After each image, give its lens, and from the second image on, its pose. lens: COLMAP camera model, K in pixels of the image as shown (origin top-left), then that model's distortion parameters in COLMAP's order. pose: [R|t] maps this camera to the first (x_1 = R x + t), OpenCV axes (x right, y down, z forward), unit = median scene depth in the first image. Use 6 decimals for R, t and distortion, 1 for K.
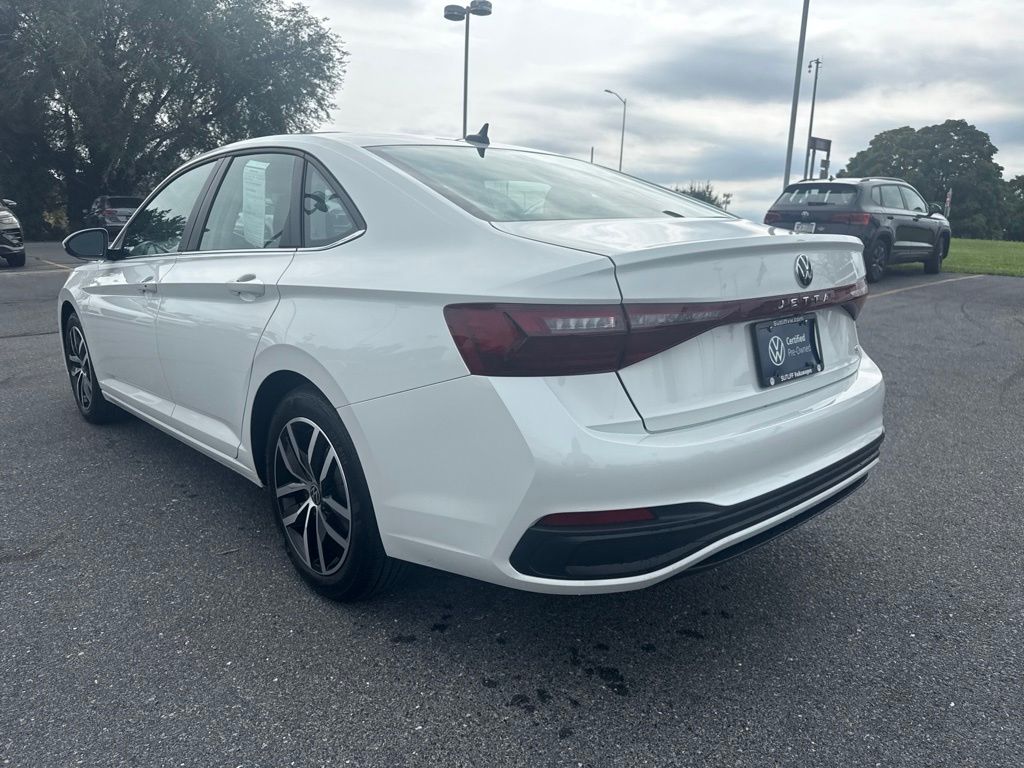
lens RADIAL K [[724.6, 0, 502.5], [0, 724.6, 390.0], [0, 0, 1]] dist [0.026995, -0.036571]
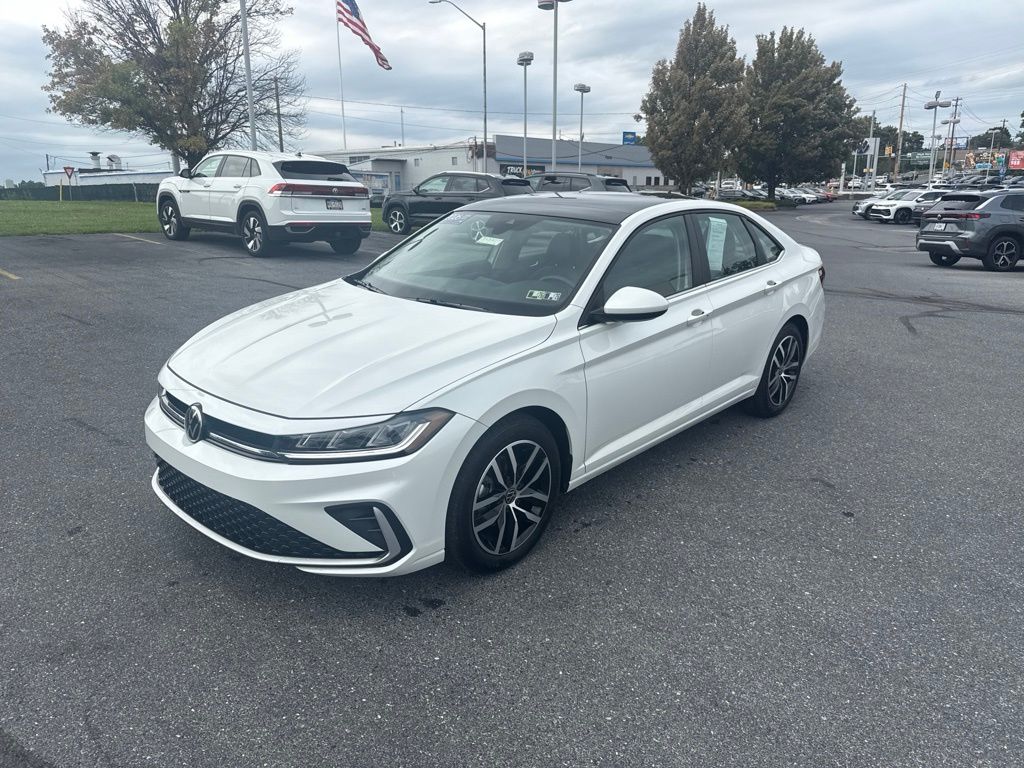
lens RADIAL K [[723.4, 0, 517.1], [0, 723.4, 384.9], [0, 0, 1]] dist [0.043582, -0.054312]
pose [[-0.104686, -0.284881, 0.952829, -2.139091], [0.201803, 0.932076, 0.300848, -0.601984], [-0.973815, 0.223778, -0.040085, 1.747688]]
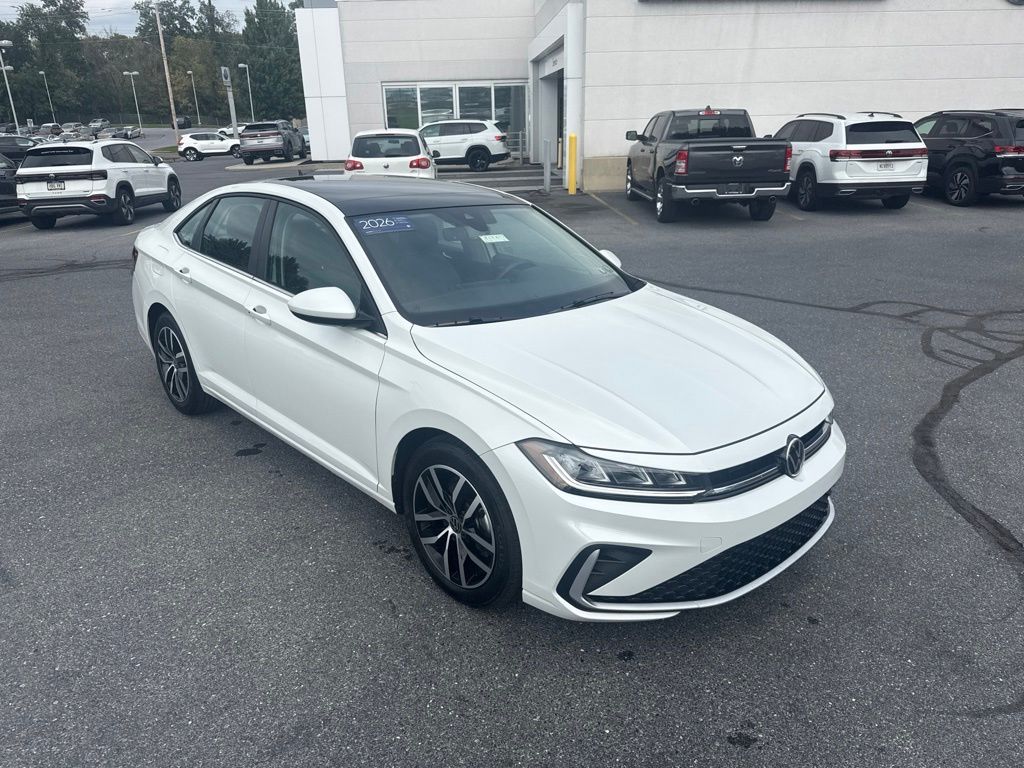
lens RADIAL K [[724.6, 0, 509.8], [0, 724.6, 398.6], [0, 0, 1]] dist [0.026995, -0.036571]
pose [[-0.999430, 0.001591, -0.033720, -0.529270], [-0.016996, 0.839332, 0.543353, -0.953150], [0.029167, 0.543616, -0.838827, 3.068868]]
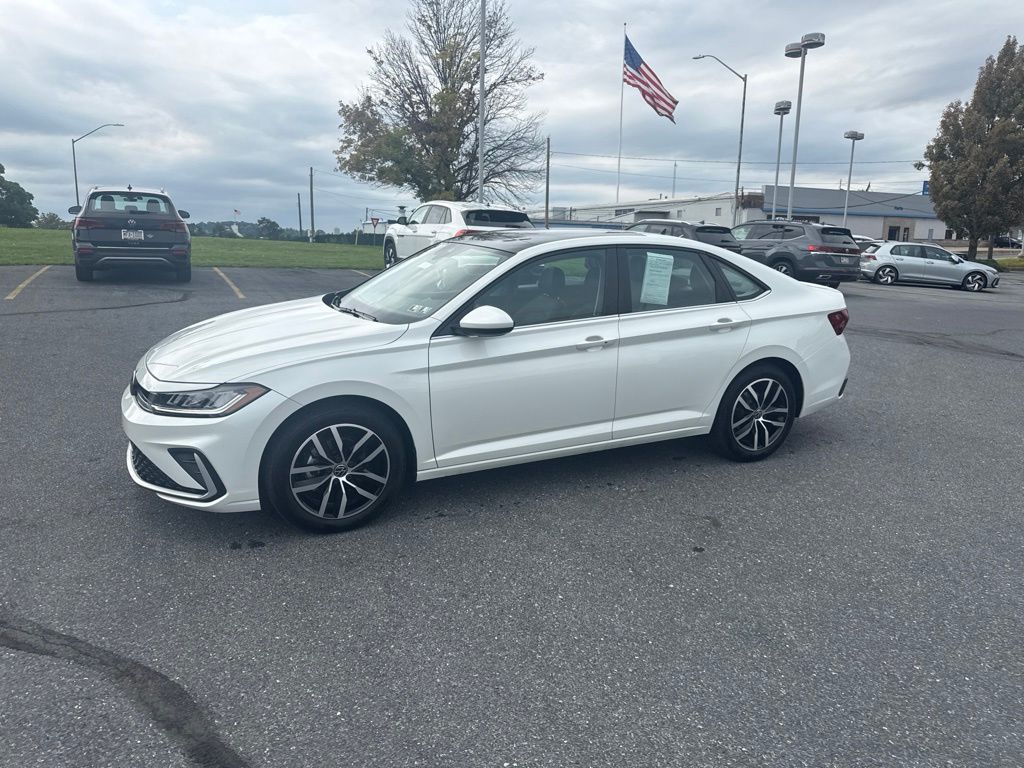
lens RADIAL K [[723.4, 0, 505.3], [0, 723.4, 388.6], [0, 0, 1]] dist [0.043582, -0.054312]
pose [[0.273159, -0.216967, 0.937181, -2.267270], [0.189729, 0.967247, 0.168628, -0.400473], [-0.943073, 0.131748, 0.305378, 0.960907]]
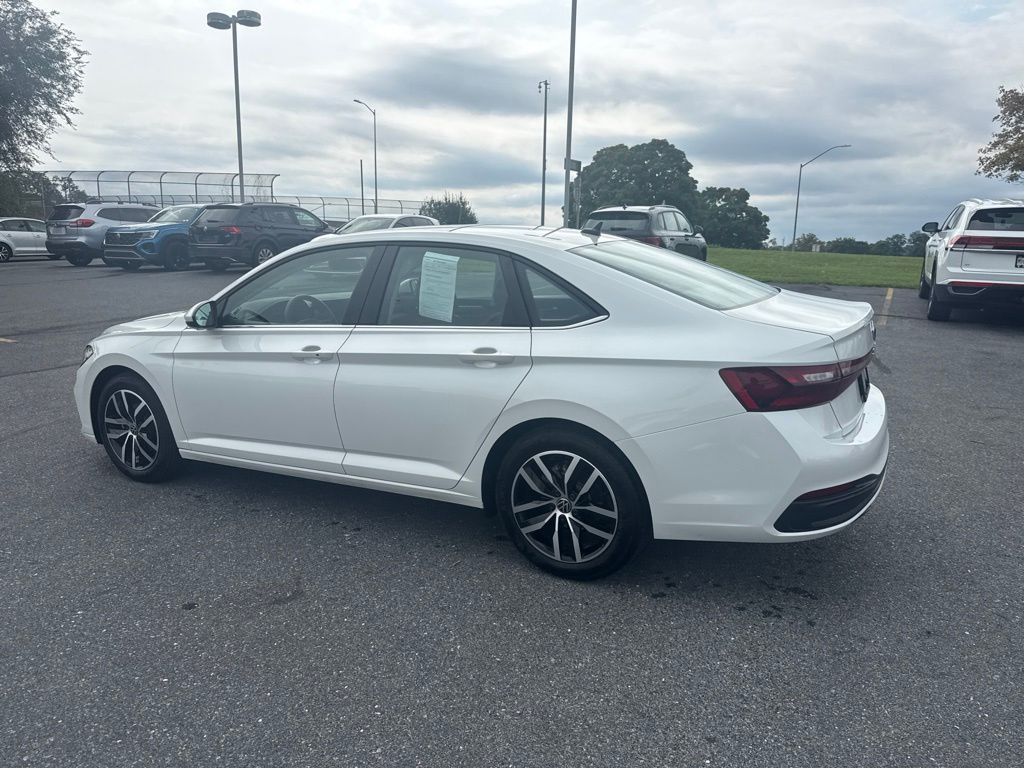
lens RADIAL K [[724.6, 0, 501.6], [0, 724.6, 389.4], [0, 0, 1]] dist [0.026995, -0.036571]
pose [[0.941761, -0.082321, 0.326052, -0.733285], [0.084674, 0.996384, 0.006995, -0.087257], [-0.325449, 0.021021, 0.945326, -0.233308]]
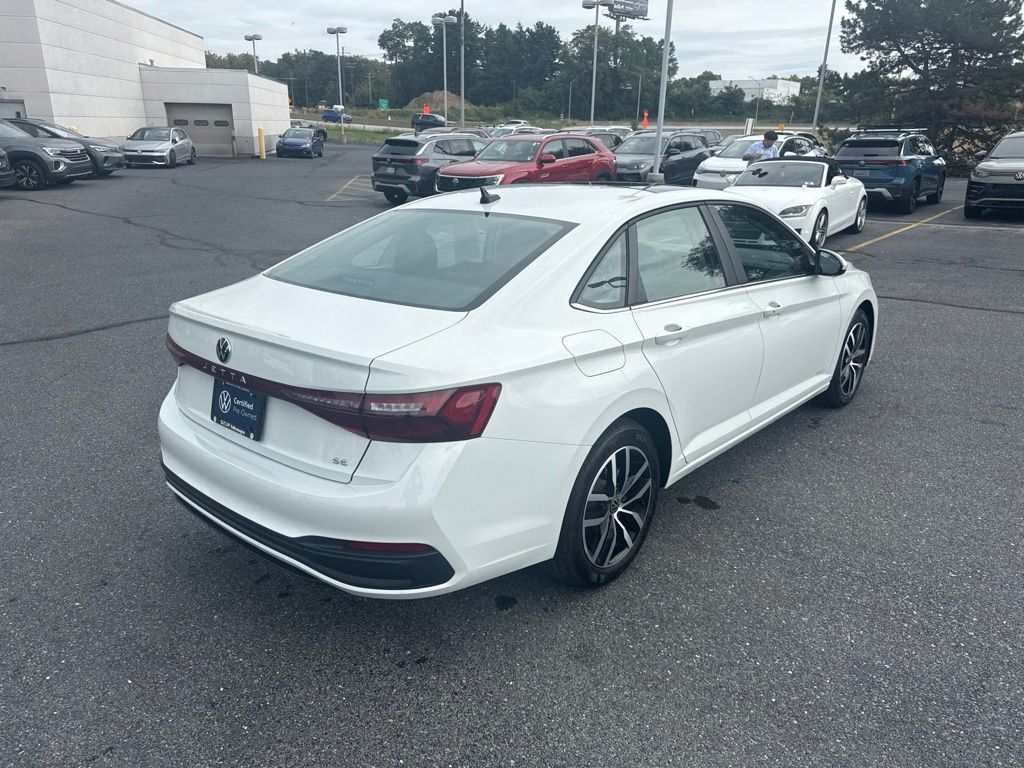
lens RADIAL K [[723.4, 0, 492.5], [0, 723.4, 395.1], [0, 0, 1]] dist [0.043582, -0.054312]
pose [[0.105725, 0.315295, -0.943086, 1.308911], [-0.221342, 0.932070, 0.286799, -0.432894], [0.969448, 0.178423, 0.168331, 0.969816]]
